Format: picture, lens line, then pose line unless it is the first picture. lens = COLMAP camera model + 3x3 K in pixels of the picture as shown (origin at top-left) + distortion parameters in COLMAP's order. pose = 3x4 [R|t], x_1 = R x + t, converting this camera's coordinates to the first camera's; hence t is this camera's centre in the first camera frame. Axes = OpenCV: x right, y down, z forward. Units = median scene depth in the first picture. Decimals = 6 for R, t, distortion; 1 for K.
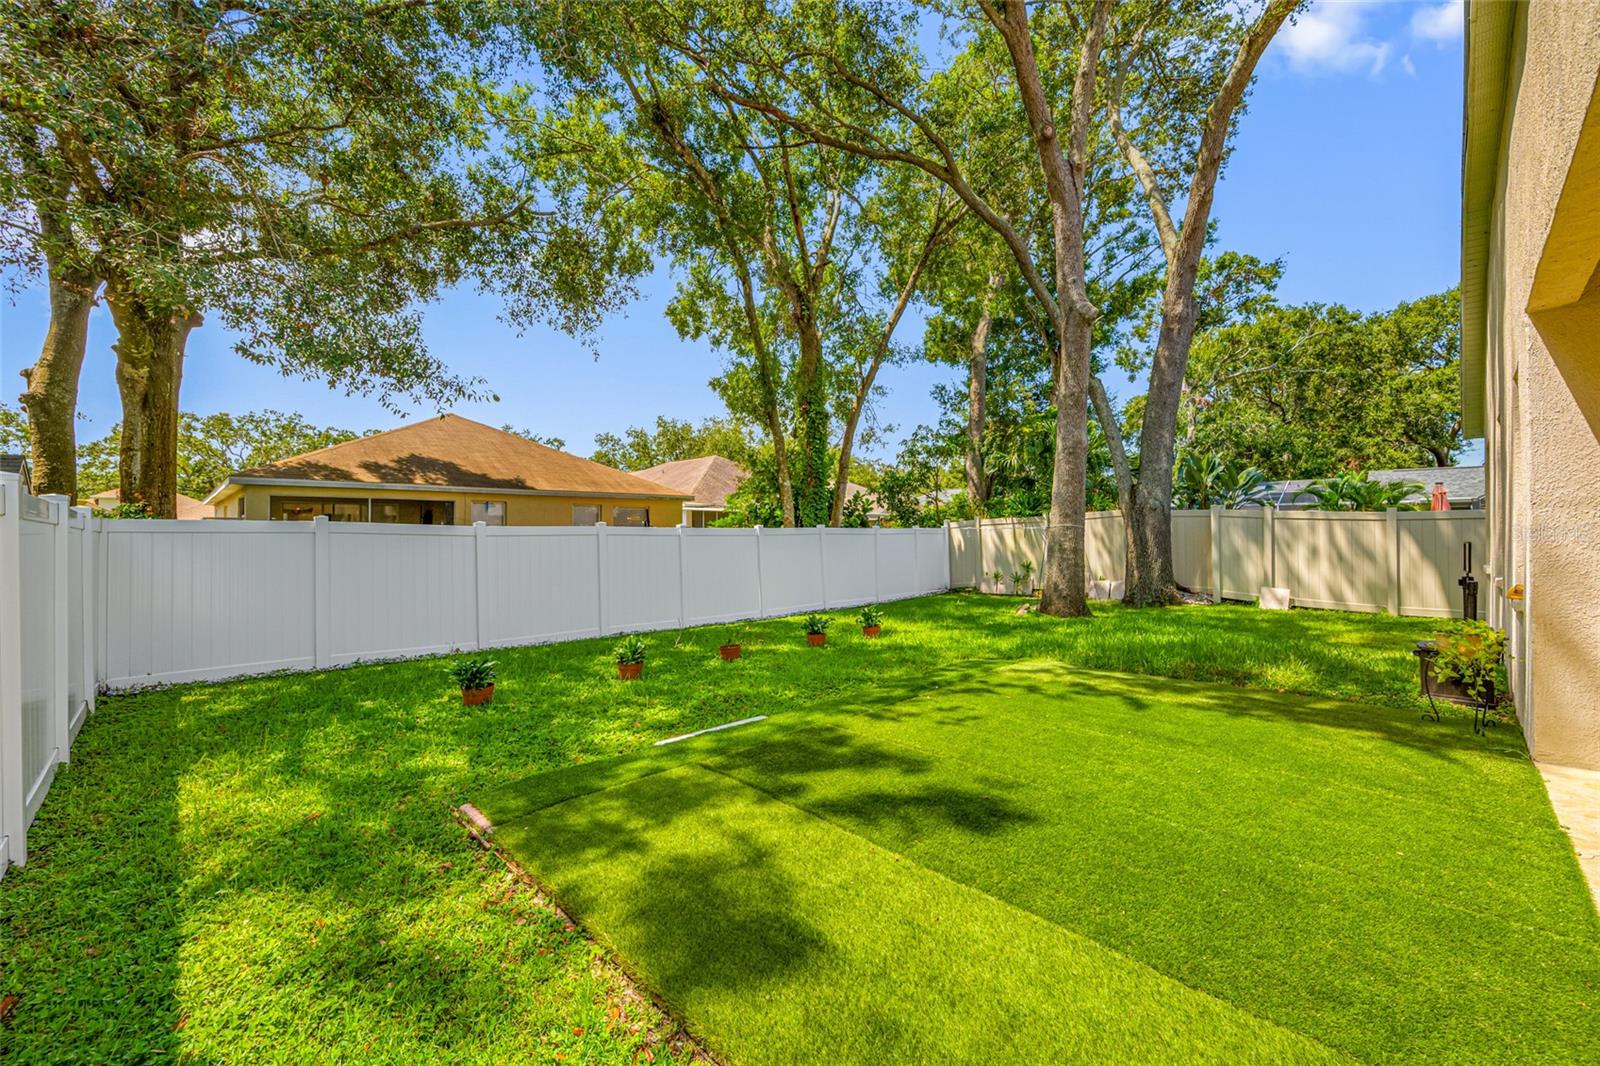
lens RADIAL K [[631.9, 0, 799.9], [0, 631.9, 532.6], [0, 0, 1]] dist [0.001654, -0.000594]
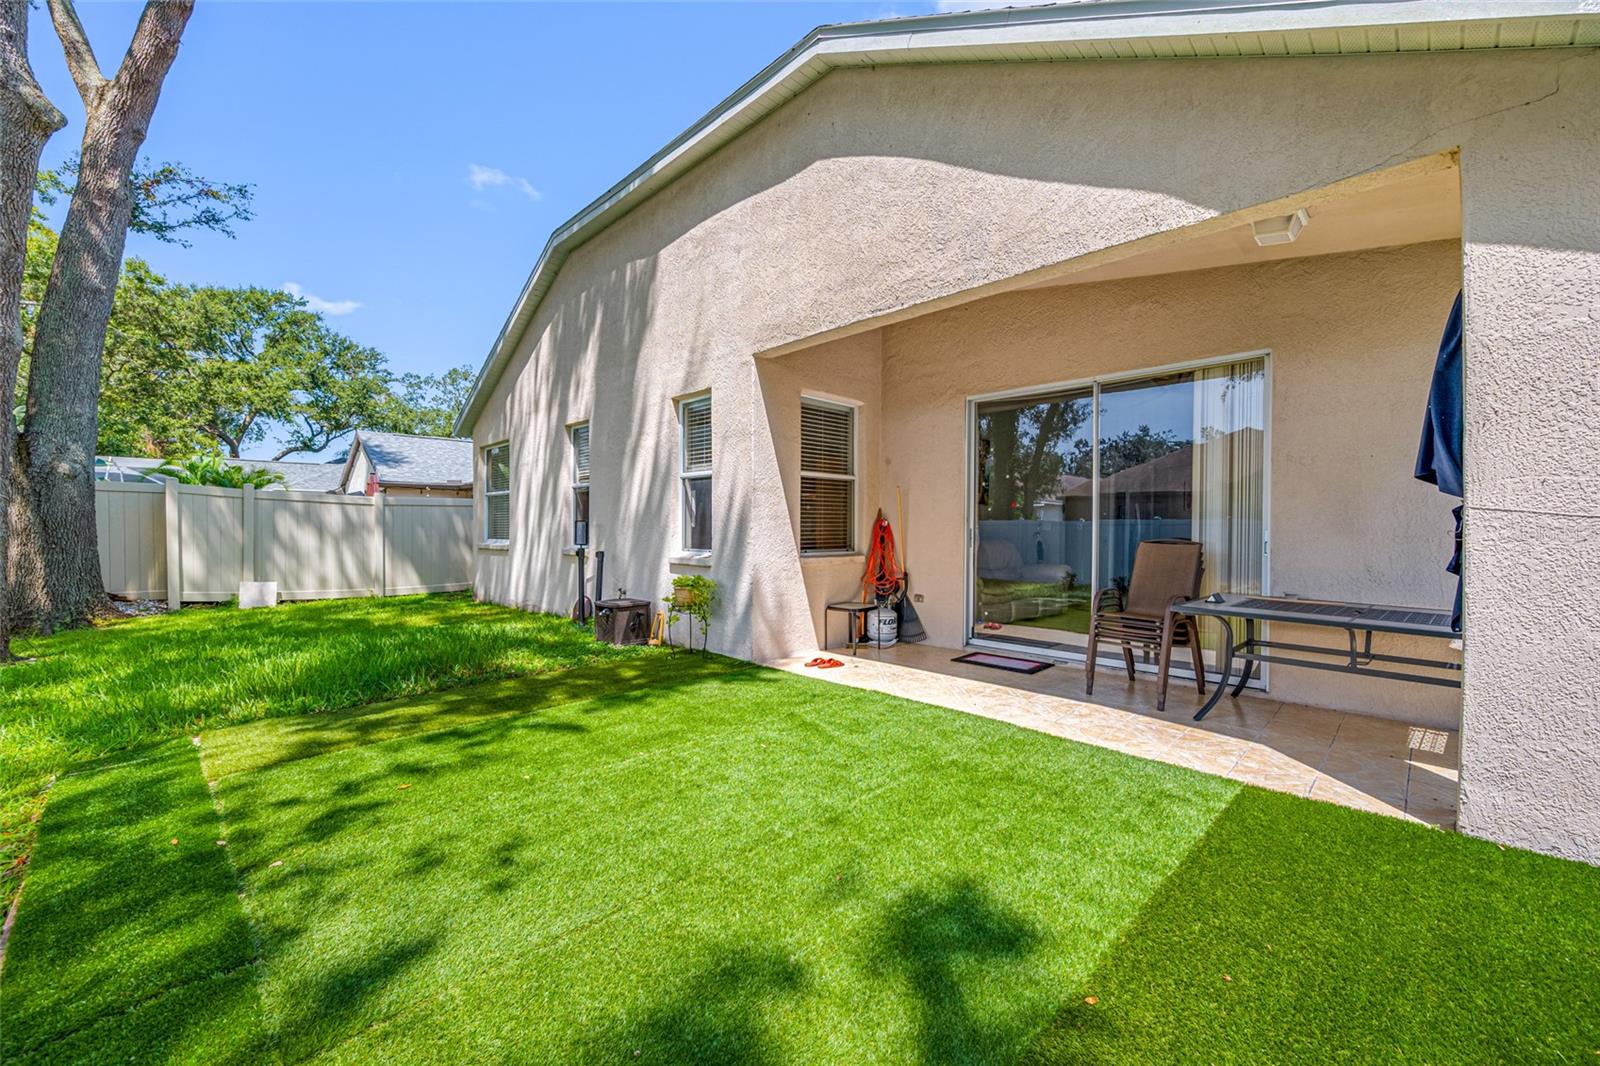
lens RADIAL K [[631.9, 0, 799.9], [0, 631.9, 531.7], [0, 0, 1]] dist [0.001654, -0.000594]
pose [[-0.008017, -0.005853, 0.999951, -0.039758], [-0.000736, 0.999983, 0.005848, 0.011767], [-0.999968, -0.000689, -0.008021, 0.159628]]
